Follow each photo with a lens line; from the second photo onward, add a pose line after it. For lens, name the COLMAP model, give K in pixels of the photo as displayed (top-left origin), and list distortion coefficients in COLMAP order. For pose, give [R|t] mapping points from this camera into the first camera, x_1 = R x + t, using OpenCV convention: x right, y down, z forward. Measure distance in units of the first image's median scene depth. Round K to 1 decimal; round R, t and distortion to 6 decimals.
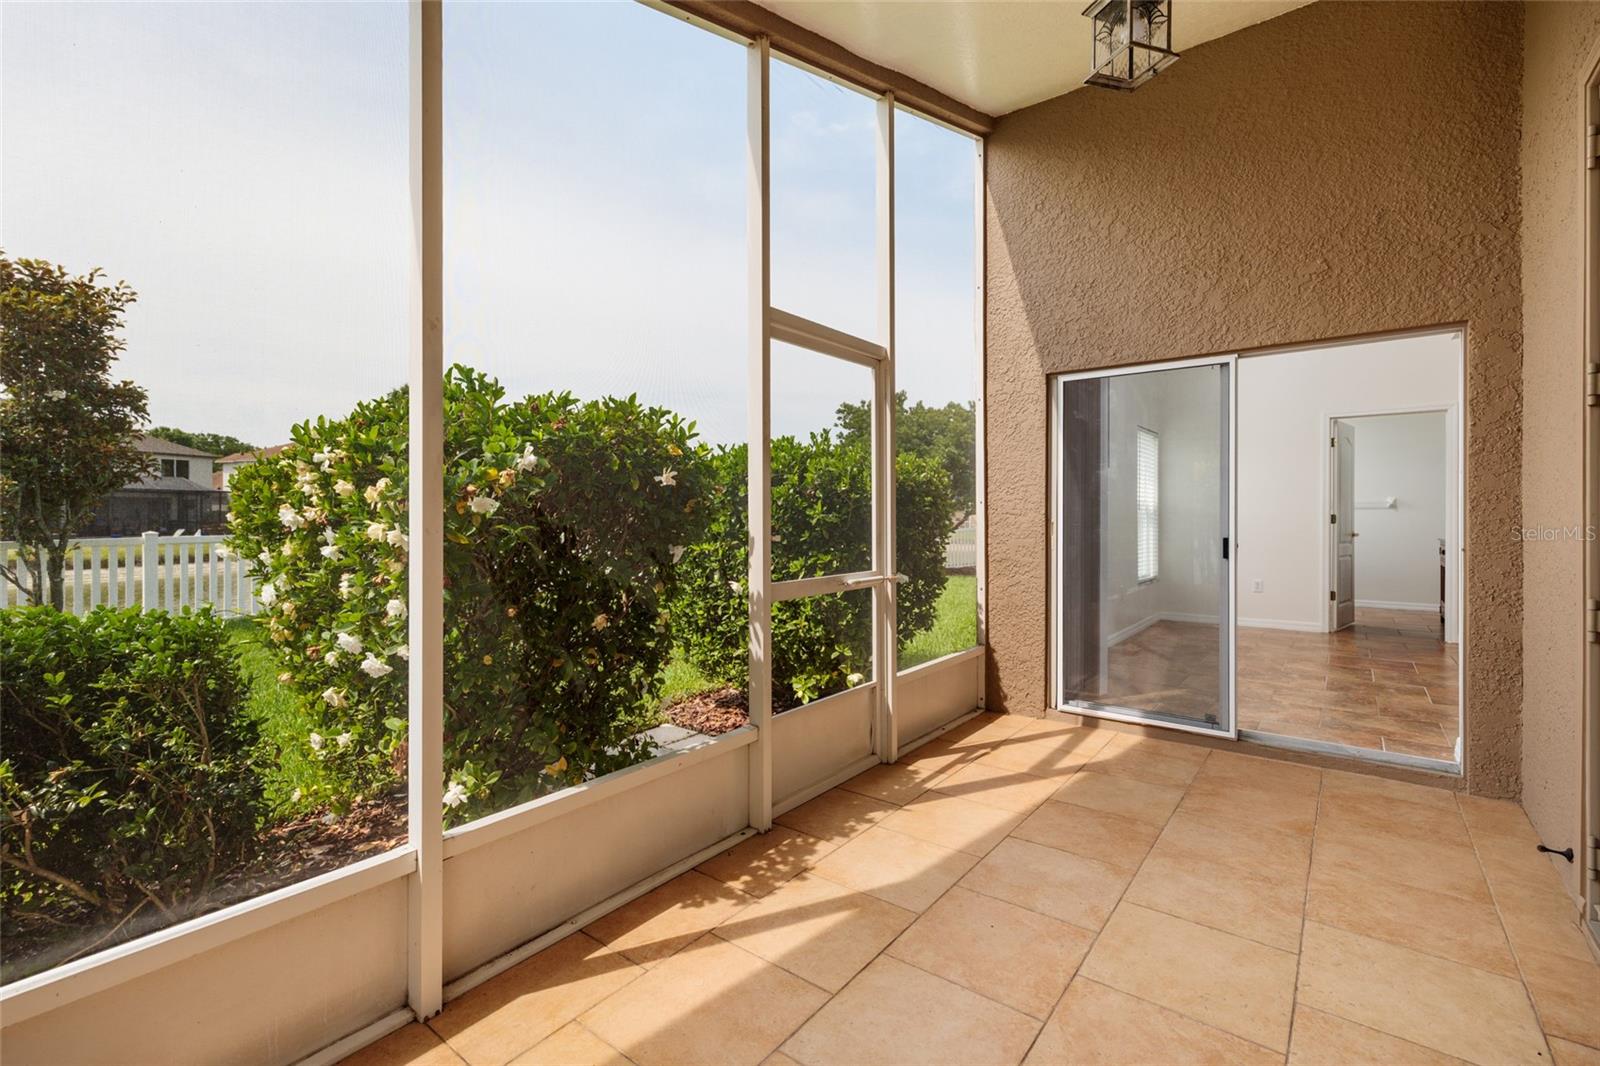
lens RADIAL K [[687.7, 0, 813.0], [0, 687.7, 522.2], [0, 0, 1]] dist [0.006067, 0.000437]
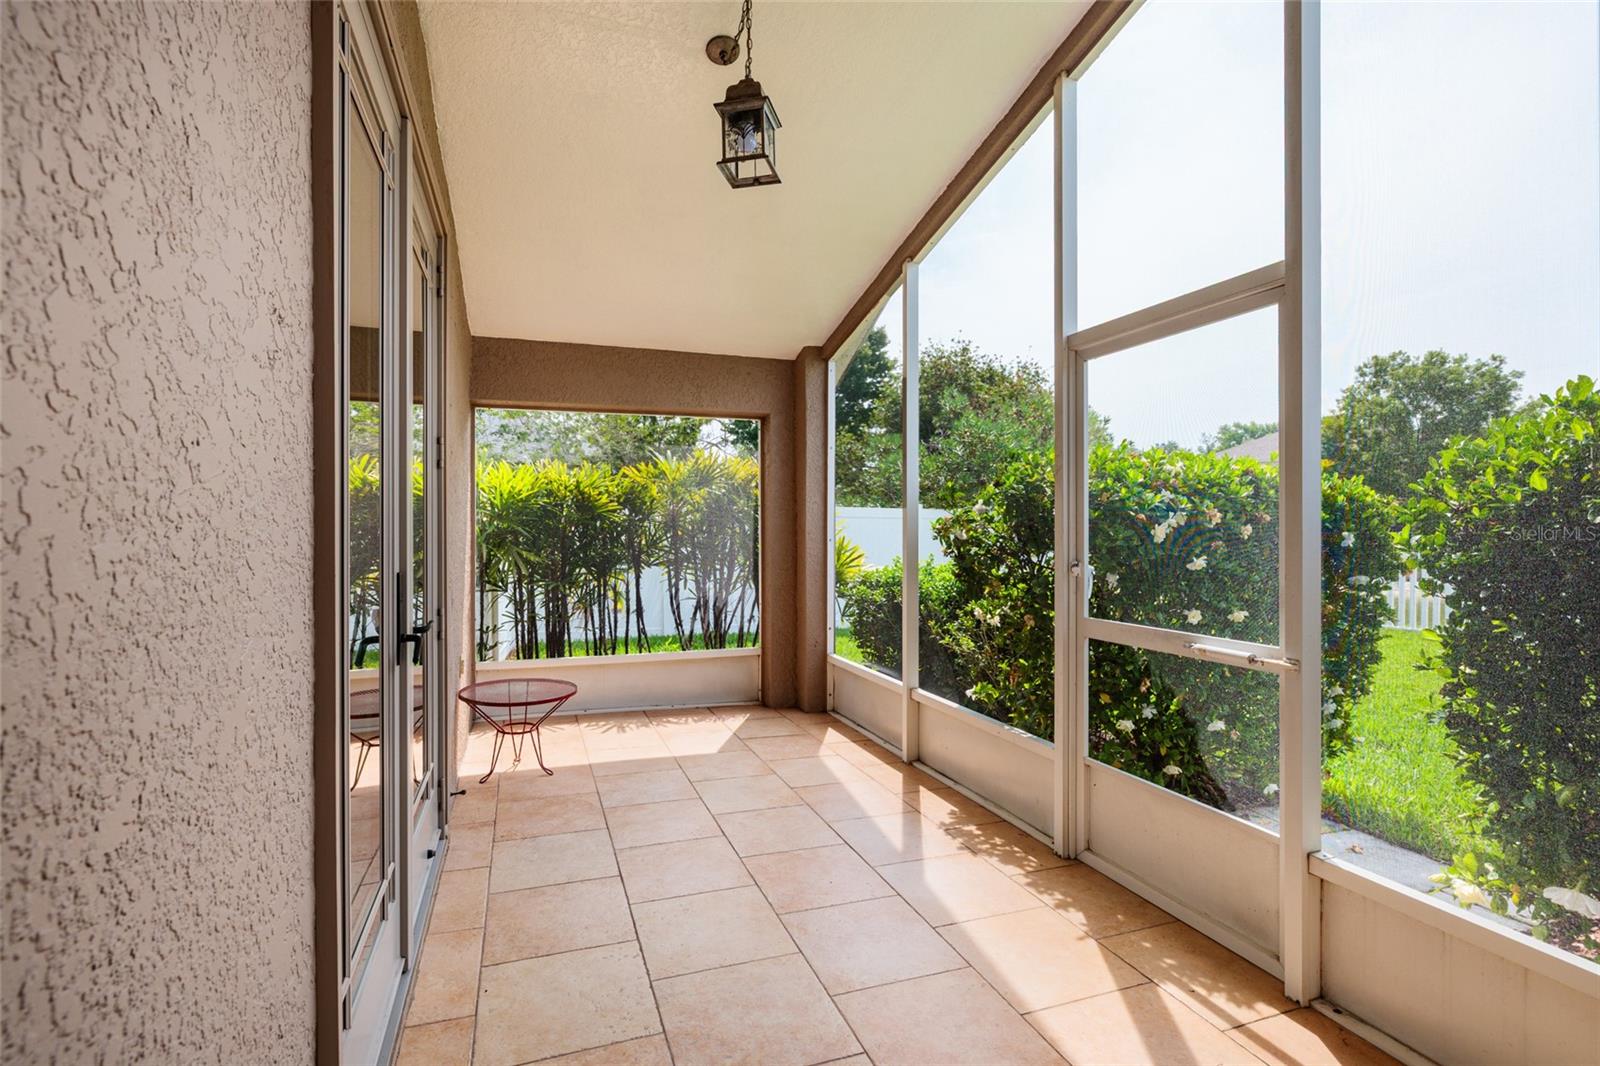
lens RADIAL K [[754.0, 0, 799.9], [0, 754.0, 526.8], [0, 0, 1]] dist [-0.000053, 0.000329]
pose [[-0.516553, 0.005129, -0.856240, 1.226035], [-0.010116, 0.999876, 0.012092, -0.058714], [0.856196, 0.014908, -0.516437, 1.391592]]
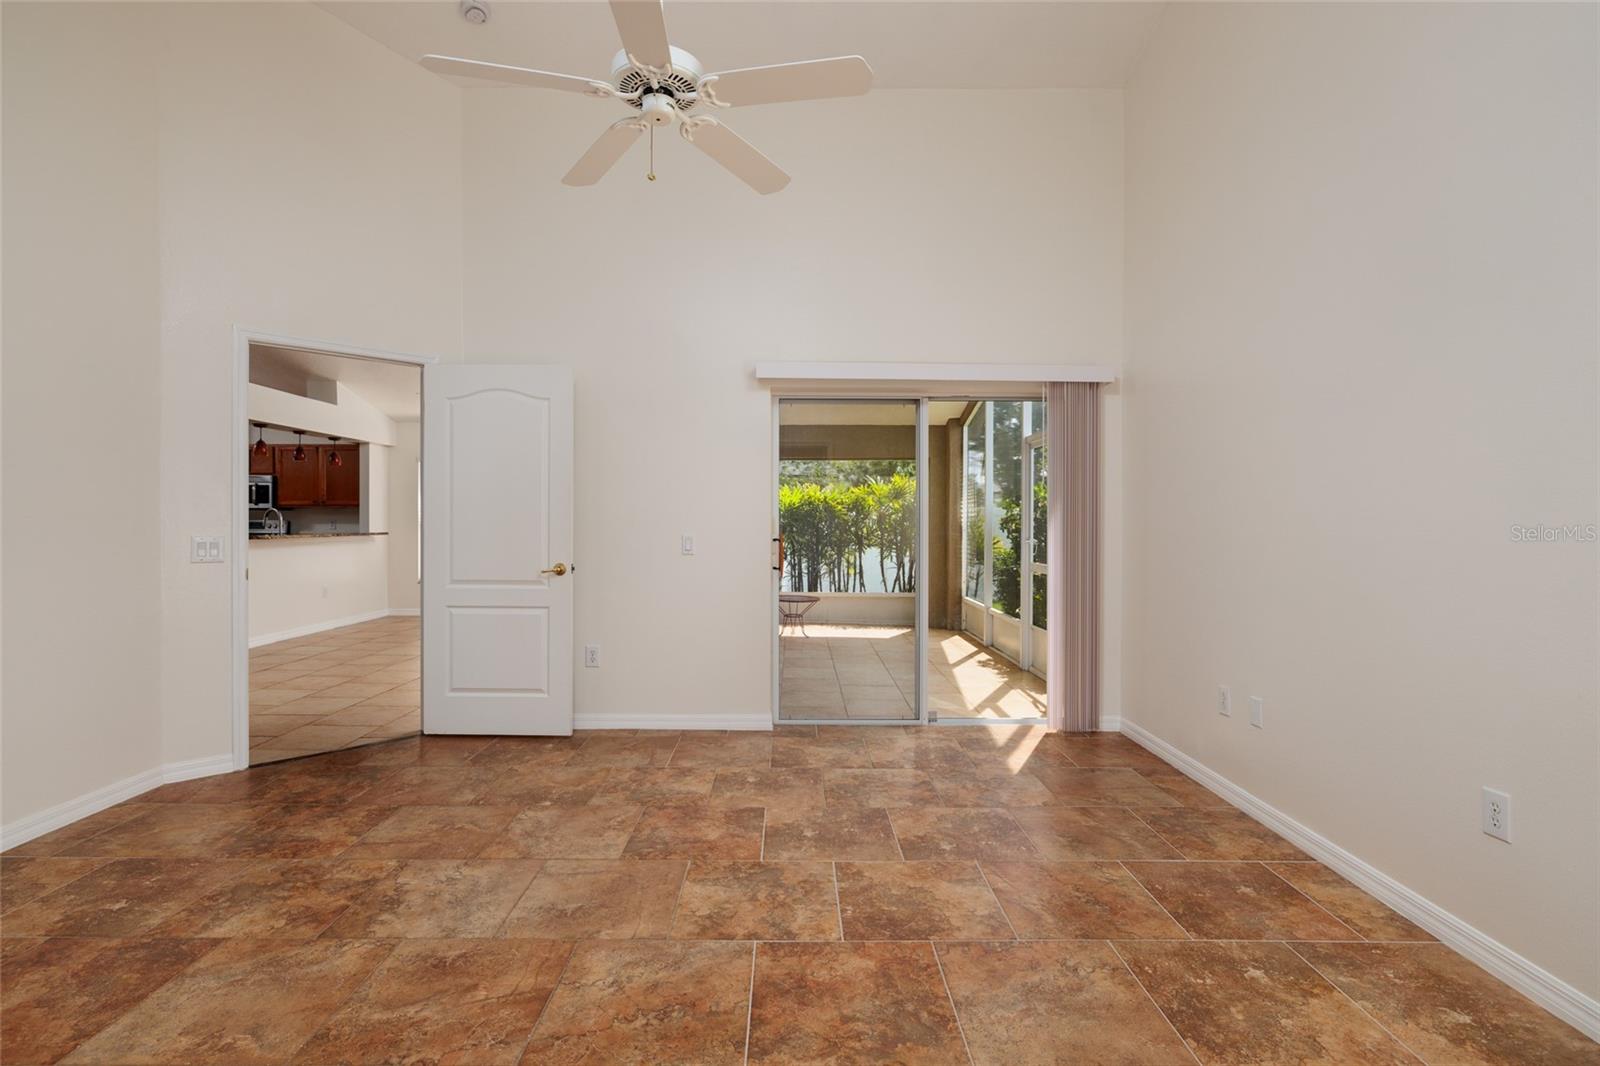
lens RADIAL K [[787.0, 0, 795.9], [0, 787.0, 525.1], [0, 0, 1]] dist [0.003803, 0.000657]
pose [[-0.776843, 0.008597, -0.629636, 2.649013], [-0.005591, 0.999773, 0.020550, -0.106010], [0.629670, 0.019484, -0.776618, 3.125383]]
